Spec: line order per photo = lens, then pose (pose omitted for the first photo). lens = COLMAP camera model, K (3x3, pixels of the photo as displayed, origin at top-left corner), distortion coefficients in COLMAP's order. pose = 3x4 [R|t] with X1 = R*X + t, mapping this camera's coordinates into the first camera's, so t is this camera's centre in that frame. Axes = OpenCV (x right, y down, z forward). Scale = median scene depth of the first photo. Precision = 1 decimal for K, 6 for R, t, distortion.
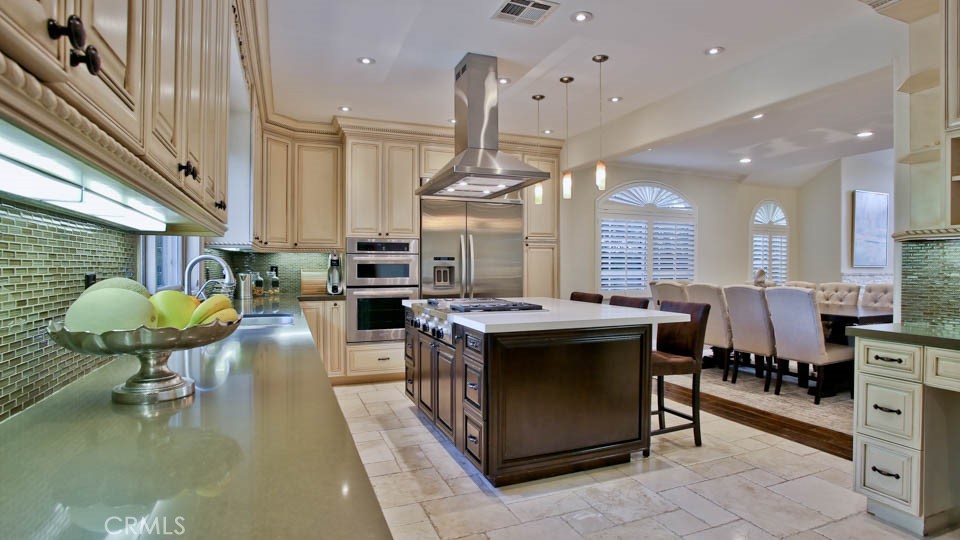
lens RADIAL K [[497.2, 0, 485.6], [0, 497.2, 269.6], [0, 0, 1]] dist [-0.061531, 0.022388]
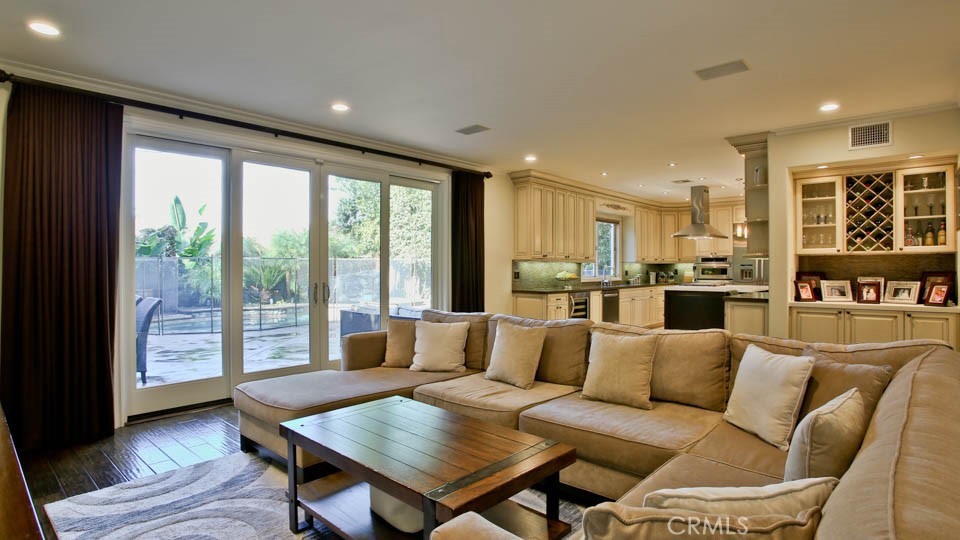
lens RADIAL K [[497.2, 0, 488.6], [0, 497.2, 272.4], [0, 0, 1]] dist [-0.061531, 0.022388]
pose [[0.442959, 0.006372, -0.896519, 1.213061], [-0.005525, 0.999975, 0.004377, 0.002277], [0.896525, 0.003014, 0.442983, -0.739557]]
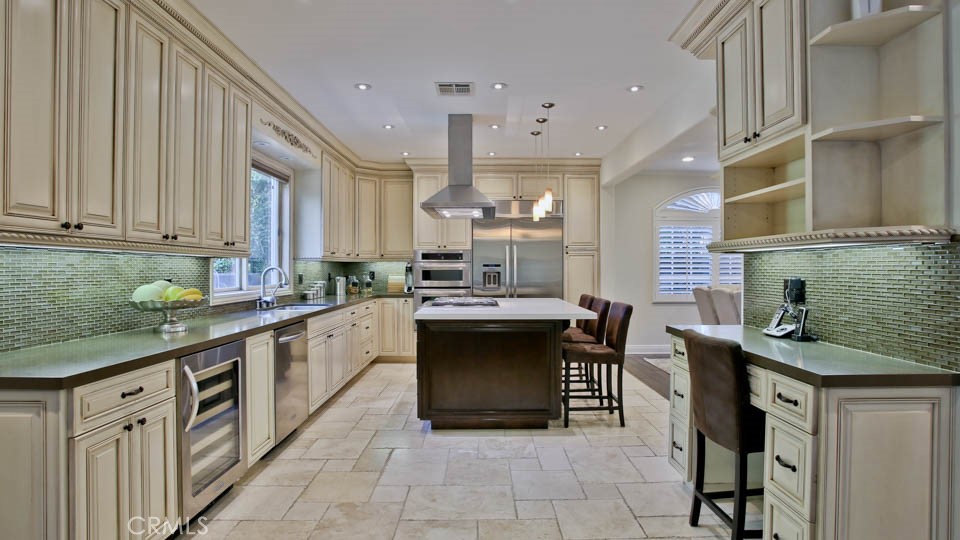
lens RADIAL K [[497.2, 0, 486.5], [0, 497.2, 267.1], [0, 0, 1]] dist [-0.061531, 0.022388]
pose [[0.930057, -0.002065, -0.367409, 0.371962], [-0.001751, 0.999948, -0.010054, -0.006004], [0.367411, 0.009994, 0.930005, -0.145710]]
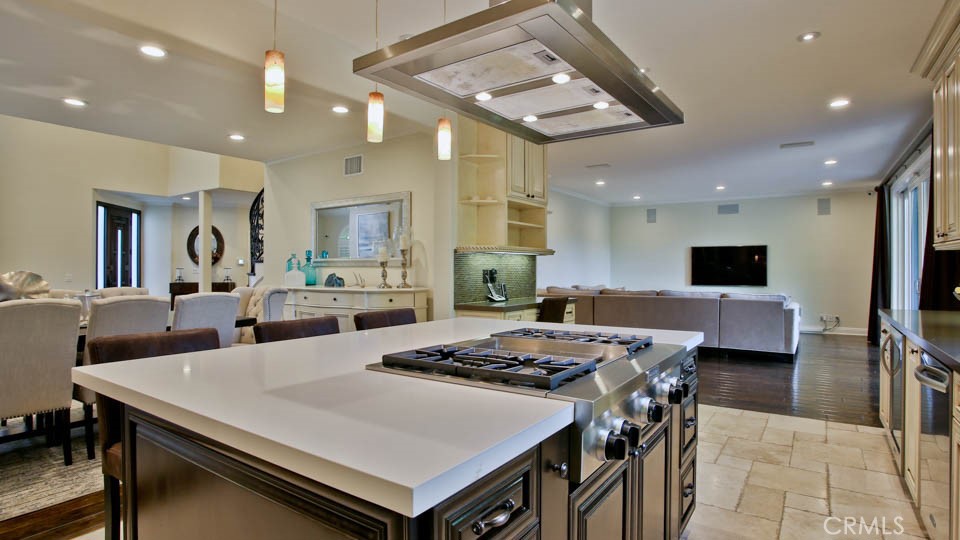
lens RADIAL K [[497.2, 0, 482.9], [0, 497.2, 271.2], [0, 0, 1]] dist [-0.061531, 0.022388]
pose [[-0.546224, -0.002824, 0.837634, -0.268232], [0.010036, 0.999900, 0.009915, -0.005597], [-0.837579, 0.013822, -0.546141, 0.919836]]
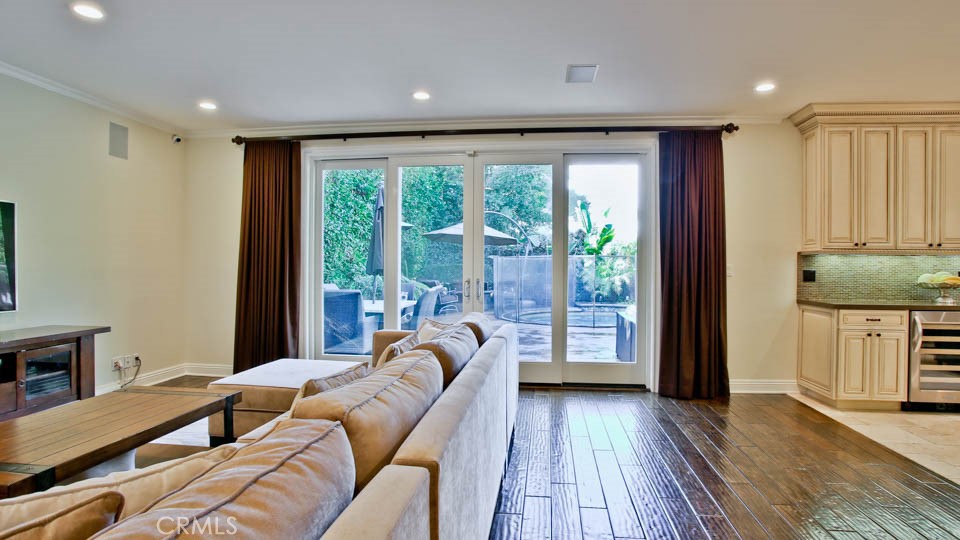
lens RADIAL K [[493.2, 0, 488.2], [0, 493.2, 269.7], [0, 0, 1]] dist [-0.053655, 0.016059]
pose [[-0.478103, -0.000714, -0.878304, 0.998841], [-0.013996, 0.999879, 0.006806, 0.006995], [0.878192, 0.015546, -0.478055, -0.083037]]
